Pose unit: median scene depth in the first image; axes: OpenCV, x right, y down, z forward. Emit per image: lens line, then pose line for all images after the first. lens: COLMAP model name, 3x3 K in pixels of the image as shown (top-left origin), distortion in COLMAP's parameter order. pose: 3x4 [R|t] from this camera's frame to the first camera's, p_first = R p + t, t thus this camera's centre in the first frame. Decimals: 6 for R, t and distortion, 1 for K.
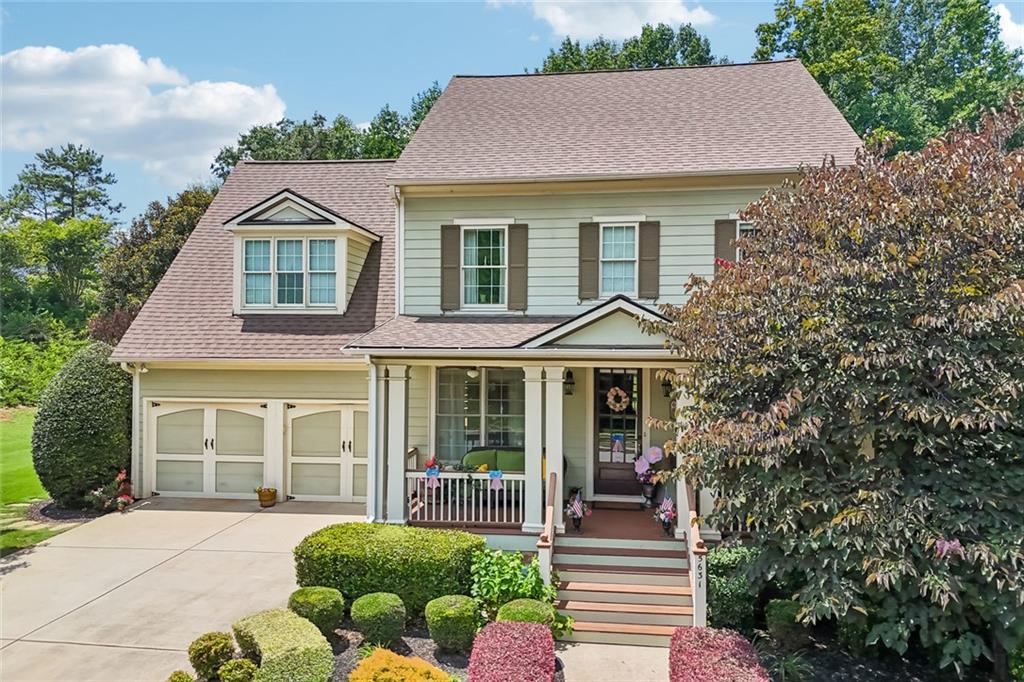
lens RADIAL K [[754.3, 0, 512.0], [0, 754.3, 341.0], [0, 0, 1]] dist [0.065164, -0.065160]
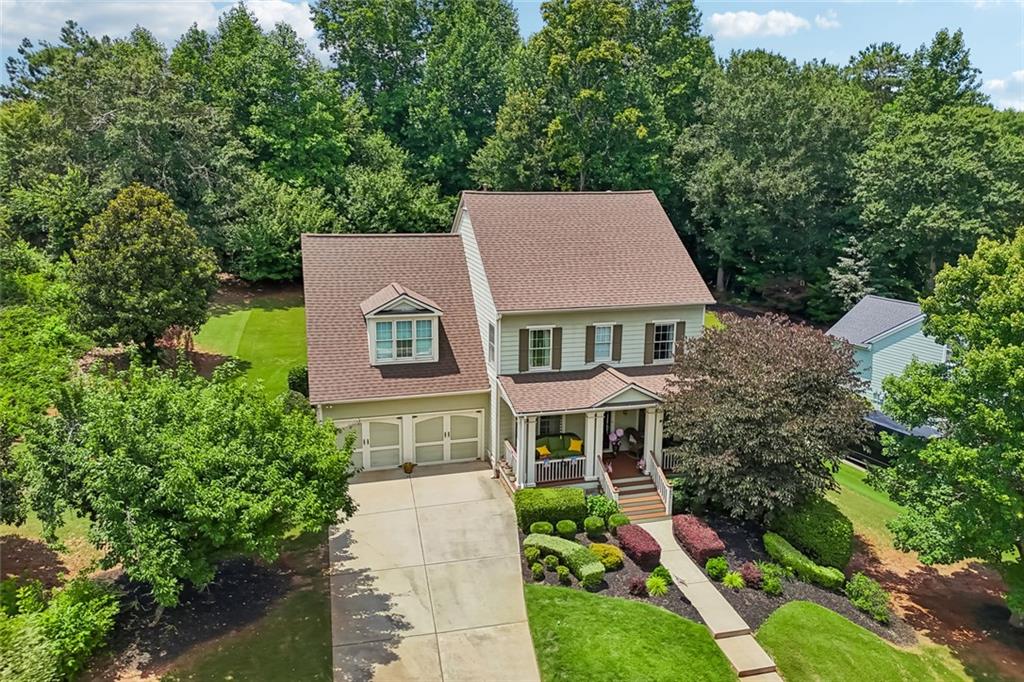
lens RADIAL K [[754.3, 0, 512.0], [0, 754.3, 341.0], [0, 0, 1]] dist [0.065164, -0.065160]
pose [[0.919877, -0.083808, 0.383149, -0.853721], [-0.006768, 0.973366, 0.229156, -0.565995], [-0.392149, -0.213388, 0.894810, -0.726531]]
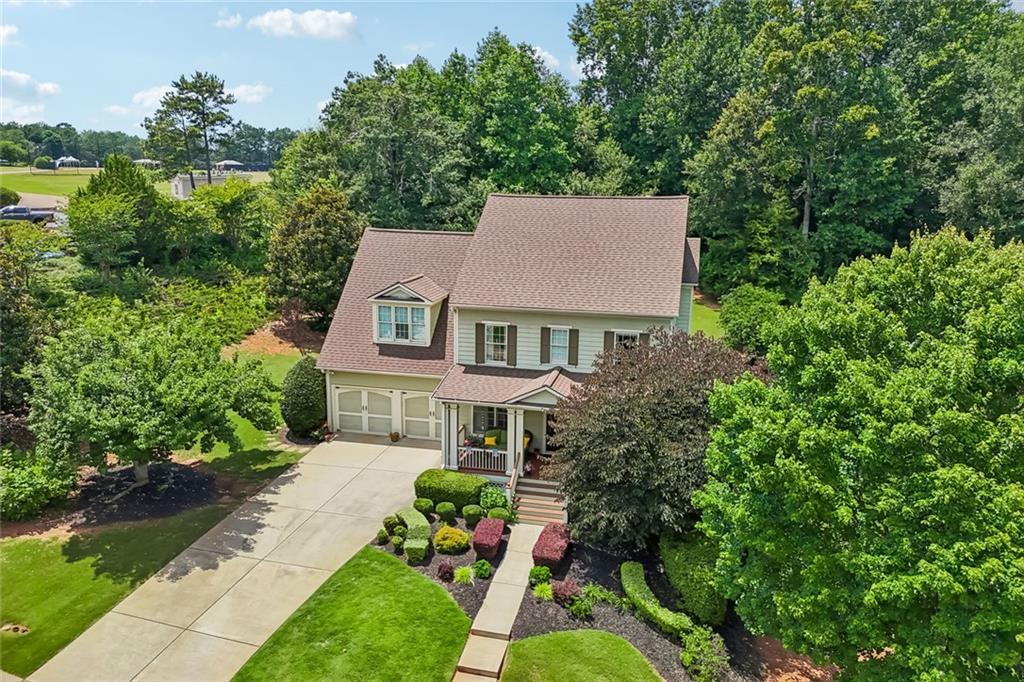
lens RADIAL K [[753.6, 0, 512.0], [0, 753.6, 341.0], [0, 0, 1]] dist [0.084511, -0.096332]
pose [[0.994667, 0.029122, -0.098944, 0.209249], [-0.006354, 0.974791, 0.223030, -0.563638], [0.102945, -0.221212, 0.969777, -0.991114]]
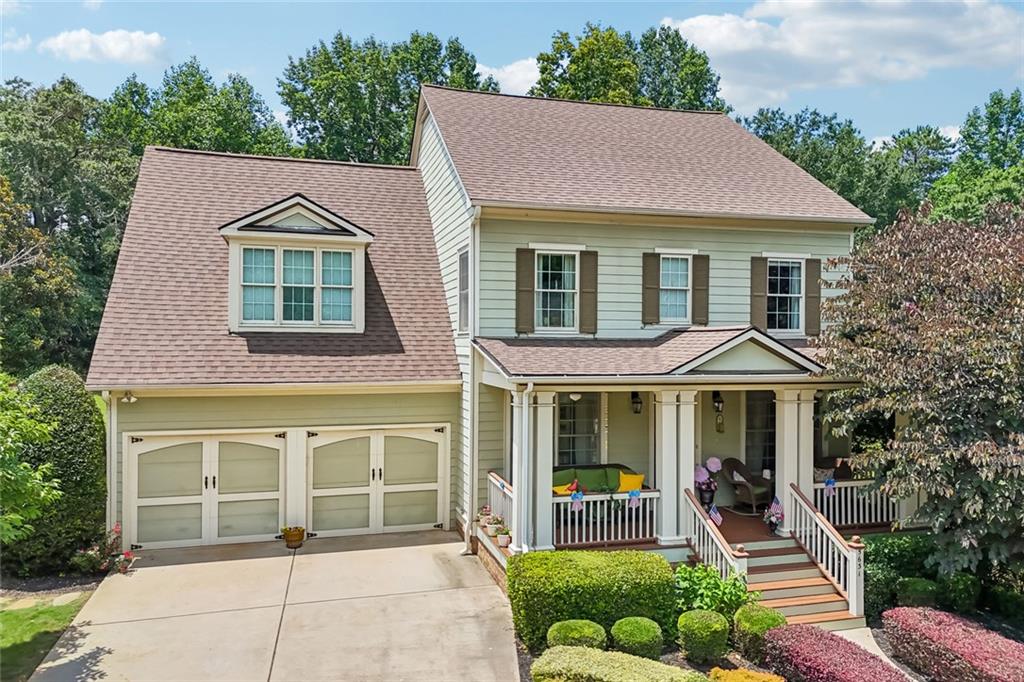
lens RADIAL K [[757.2, 0, 513.1], [0, 757.2, 349.9], [0, 0, 1]] dist [0.057067, -0.059309]
pose [[0.917045, -0.003767, 0.398767, -0.497558], [-0.001063, 0.999929, 0.011889, -0.030270], [-0.398783, -0.011326, 0.916975, 0.081304]]
